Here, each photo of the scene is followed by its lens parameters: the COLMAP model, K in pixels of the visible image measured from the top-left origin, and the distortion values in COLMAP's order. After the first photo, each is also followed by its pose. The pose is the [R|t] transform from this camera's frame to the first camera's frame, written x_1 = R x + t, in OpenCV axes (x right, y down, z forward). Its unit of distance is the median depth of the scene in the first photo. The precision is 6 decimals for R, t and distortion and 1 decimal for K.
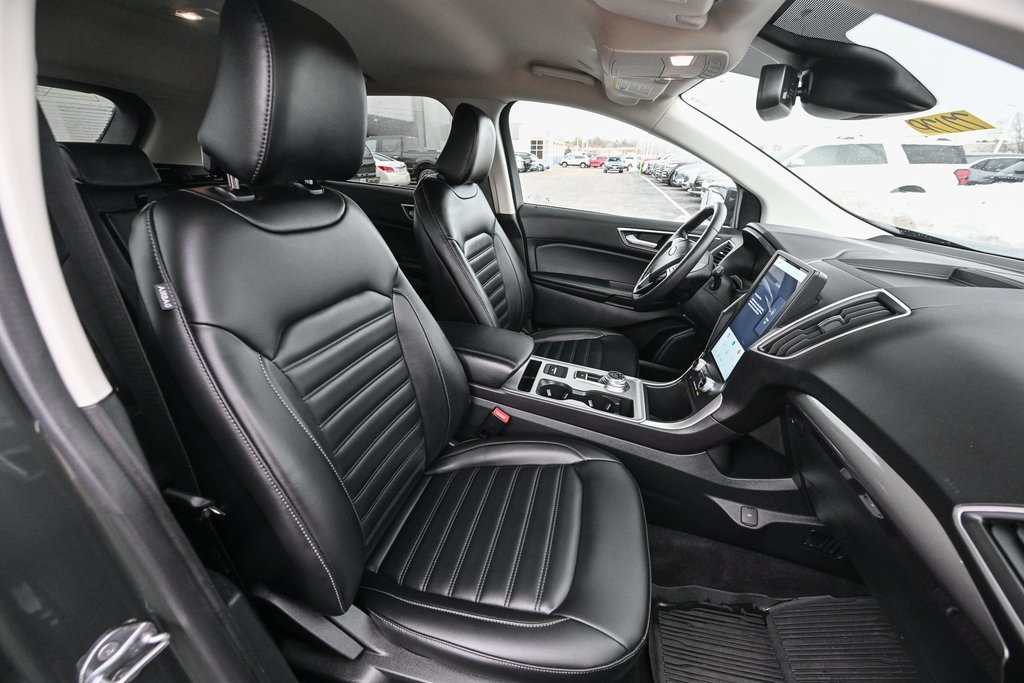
lens RADIAL K [[399.5, 0, 510.4], [0, 399.5, 342.0], [0, 0, 1]] dist [-0.000190, -0.001226]
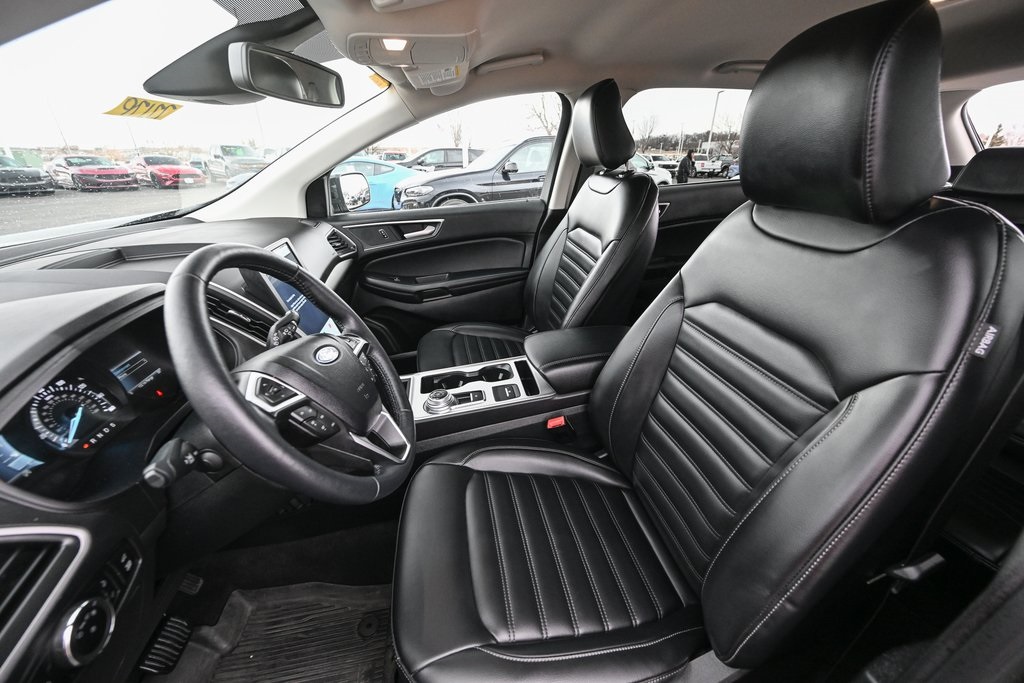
lens RADIAL K [[399.5, 0, 508.9], [0, 399.5, 336.2], [0, 0, 1]] dist [-0.000190, -0.001226]
pose [[-0.909373, 0.153090, -0.386787, 0.430210], [-0.187853, 0.678474, 0.710200, -0.637383], [0.371149, 0.718496, -0.588228, 1.431548]]
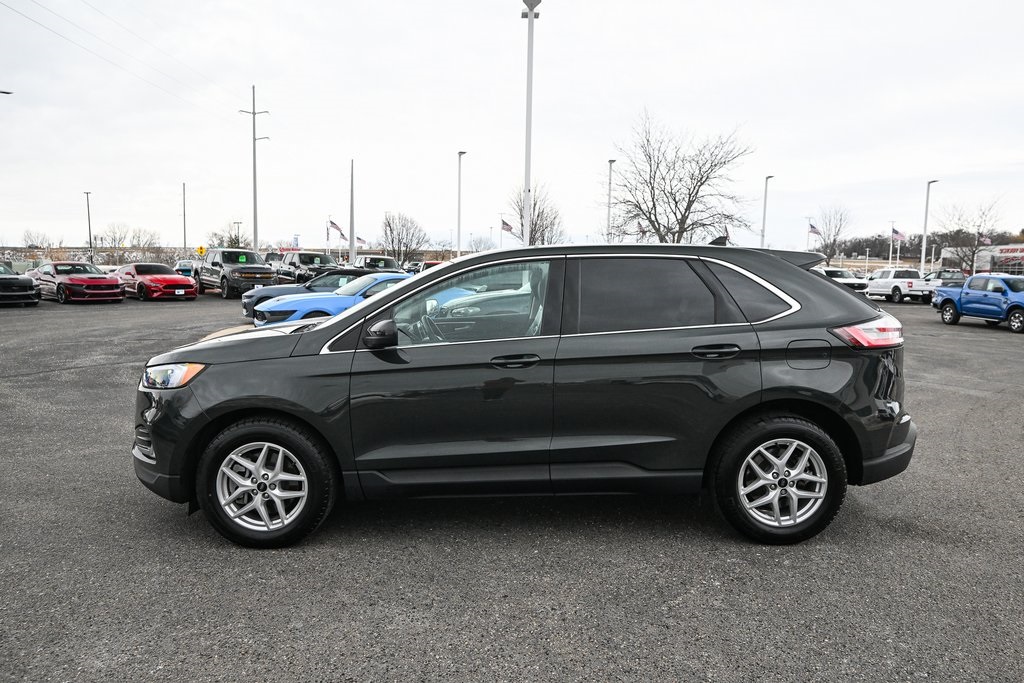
lens RADIAL K [[707.5, 0, 511.7], [0, 707.5, 344.0], [0, 0, 1]] dist [0.000312, -0.002635]
pose [[-0.959608, 0.000800, -0.281338, 1.197370], [-0.144138, 0.857389, 0.494073, -2.234396], [0.241611, 0.514668, -0.822642, 4.451243]]
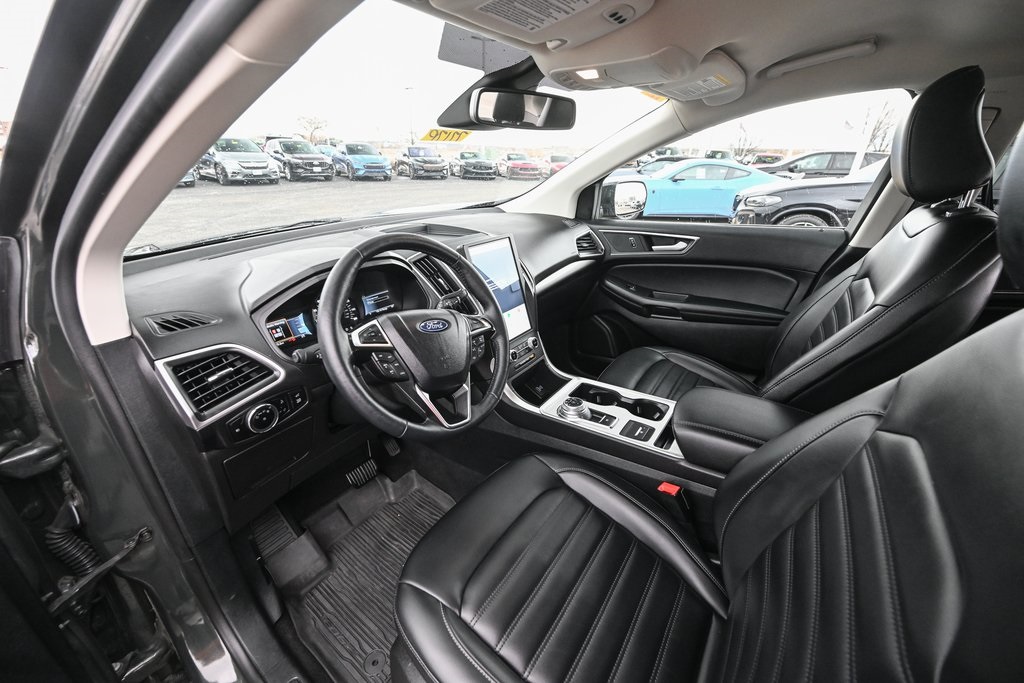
lens RADIAL K [[399.5, 0, 511.0], [0, 399.5, 335.8], [0, 0, 1]] dist [-0.000190, -0.001226]
pose [[-0.931365, -0.183347, 0.314552, 0.135070], [0.117195, 0.666995, 0.735788, -0.682647], [-0.344709, 0.722151, -0.599728, 1.435402]]
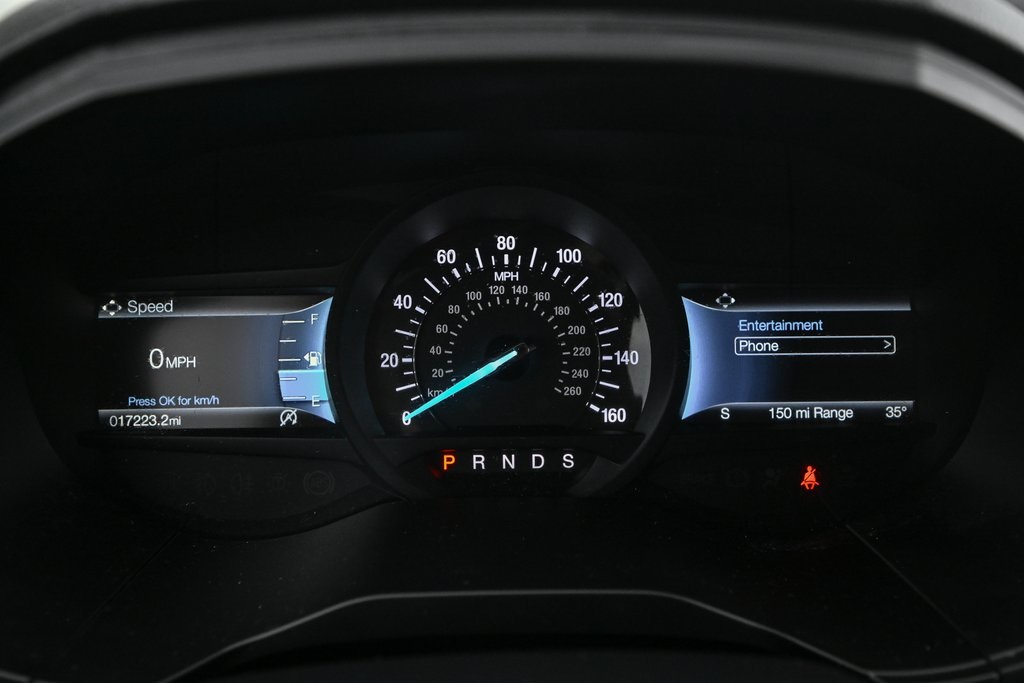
lens RADIAL K [[883.7, 0, 518.2], [0, 883.7, 343.0], [0, 0, 1]] dist [-0.006181, 0.008983]
pose [[-0.281286, -0.444492, 0.850474, 0.465623], [0.394645, 0.754262, 0.524732, -0.326677], [-0.874719, 0.483235, -0.036747, 1.056705]]
